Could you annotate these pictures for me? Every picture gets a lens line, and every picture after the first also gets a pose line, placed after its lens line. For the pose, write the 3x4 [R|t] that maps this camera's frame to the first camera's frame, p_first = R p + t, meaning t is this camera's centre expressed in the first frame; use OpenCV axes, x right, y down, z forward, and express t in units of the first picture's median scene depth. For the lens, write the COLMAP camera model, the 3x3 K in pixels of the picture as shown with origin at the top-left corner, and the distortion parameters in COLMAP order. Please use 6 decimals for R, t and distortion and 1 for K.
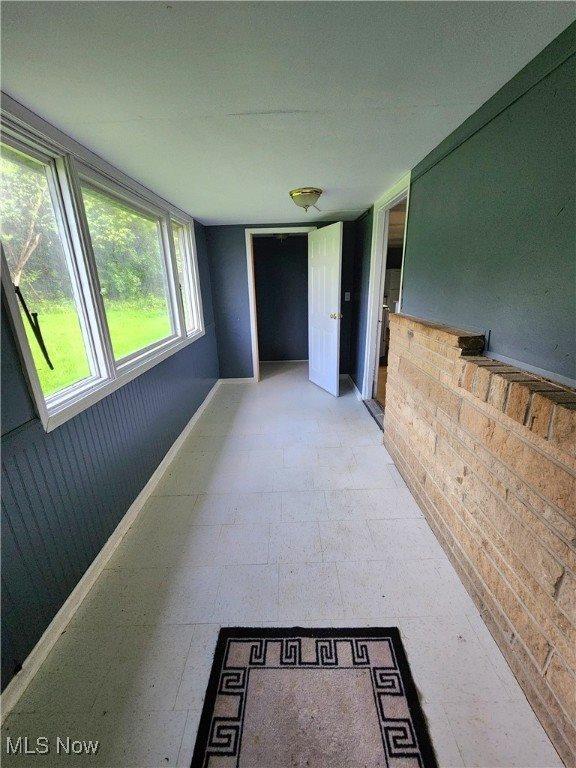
lens RADIAL K [[314.3, 0, 286.3], [0, 314.3, 383.6], [0, 0, 1]] dist [0.002166, -0.001225]
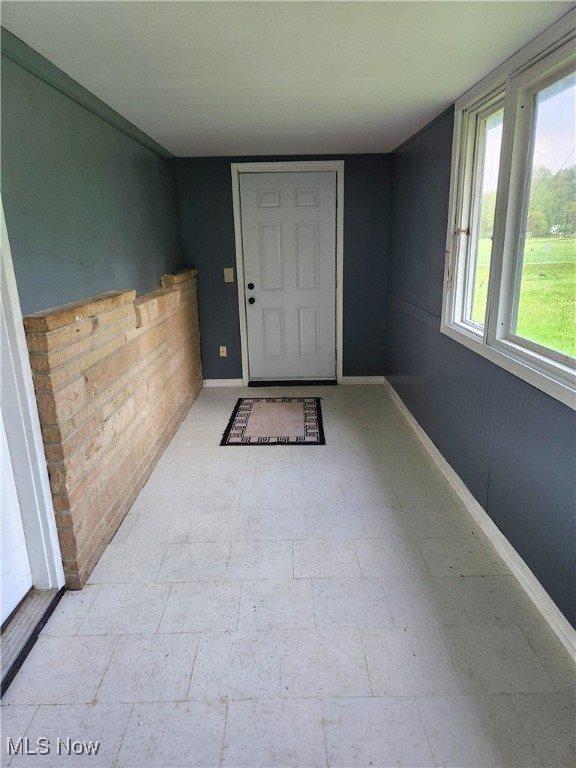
lens RADIAL K [[511.5, 0, 288.0], [0, 511.5, 384.0], [0, 0, 1]] dist [0.035377, -0.011329]
pose [[-0.999239, 0.038793, -0.003990, -0.014420], [0.029929, 0.828445, 0.559271, -1.023653], [0.025002, 0.558726, -0.828975, 3.149312]]
